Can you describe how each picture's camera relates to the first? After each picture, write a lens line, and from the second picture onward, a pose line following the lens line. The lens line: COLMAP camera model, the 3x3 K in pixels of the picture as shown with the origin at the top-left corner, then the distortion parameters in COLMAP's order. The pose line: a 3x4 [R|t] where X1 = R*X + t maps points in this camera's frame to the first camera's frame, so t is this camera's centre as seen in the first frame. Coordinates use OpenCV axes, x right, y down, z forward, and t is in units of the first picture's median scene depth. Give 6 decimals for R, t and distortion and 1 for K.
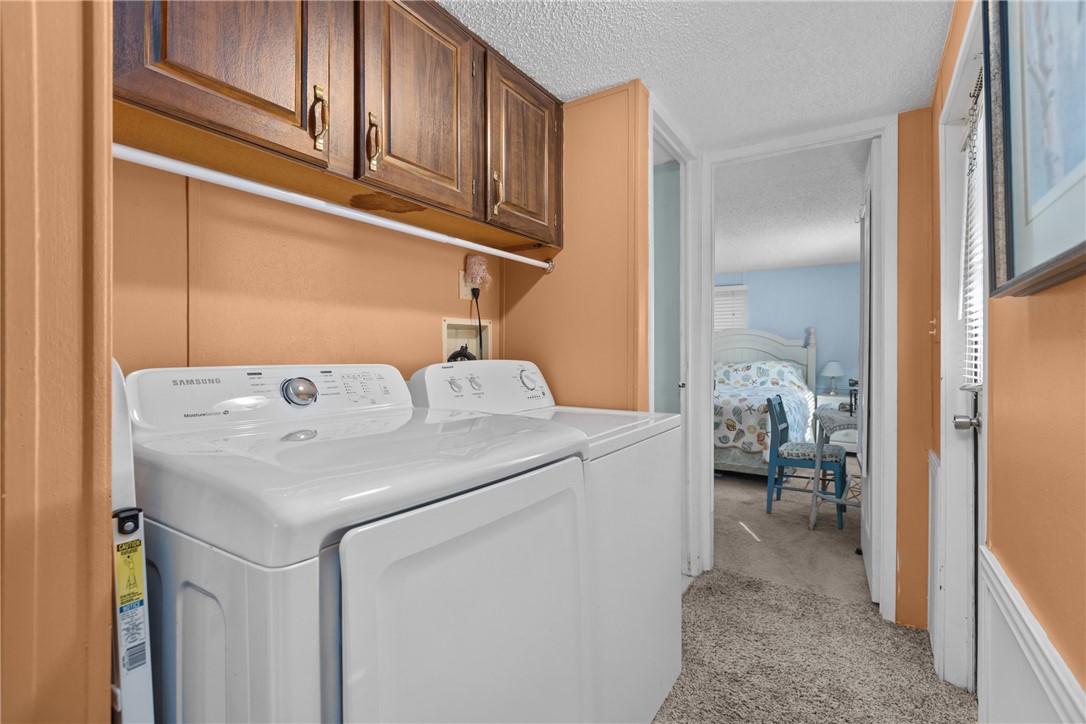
lens RADIAL K [[497.2, 0, 548.4], [0, 497.2, 356.1], [0, 0, 1]] dist [0.002310, 0.000107]
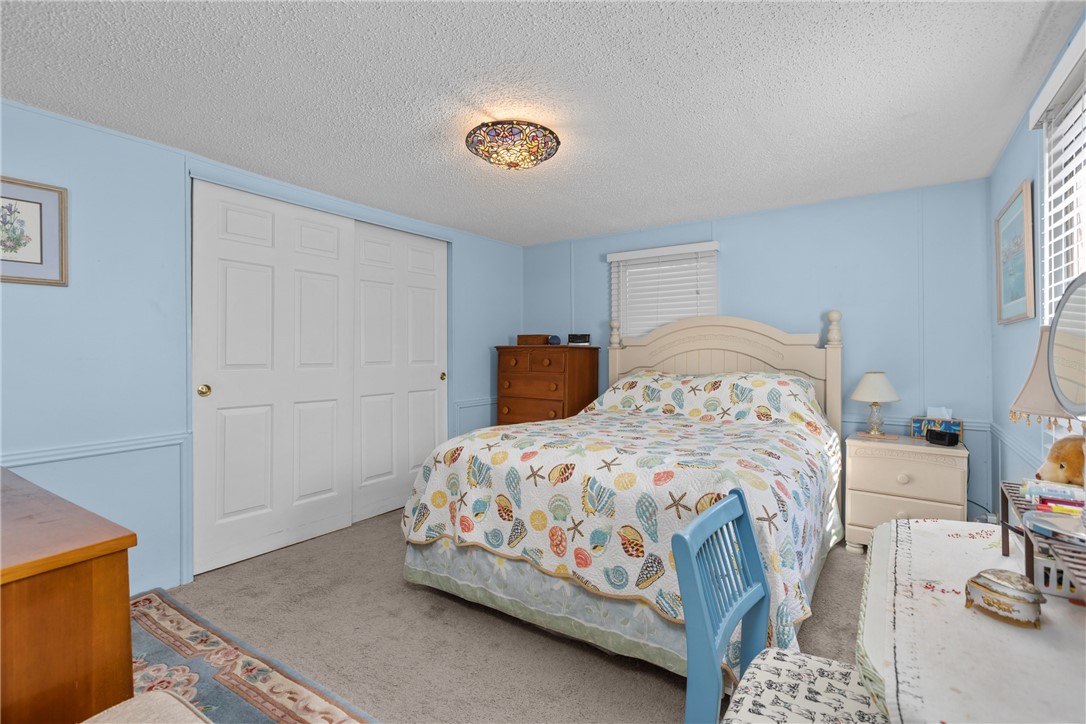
lens RADIAL K [[497.2, 0, 548.4], [0, 497.2, 356.1], [0, 0, 1]] dist [0.002310, 0.000107]
pose [[0.999650, -0.003781, -0.026180, 0.239784], [0.003545, 0.999953, -0.009078, -0.004209], [0.026213, 0.008982, 0.999616, 0.463503]]
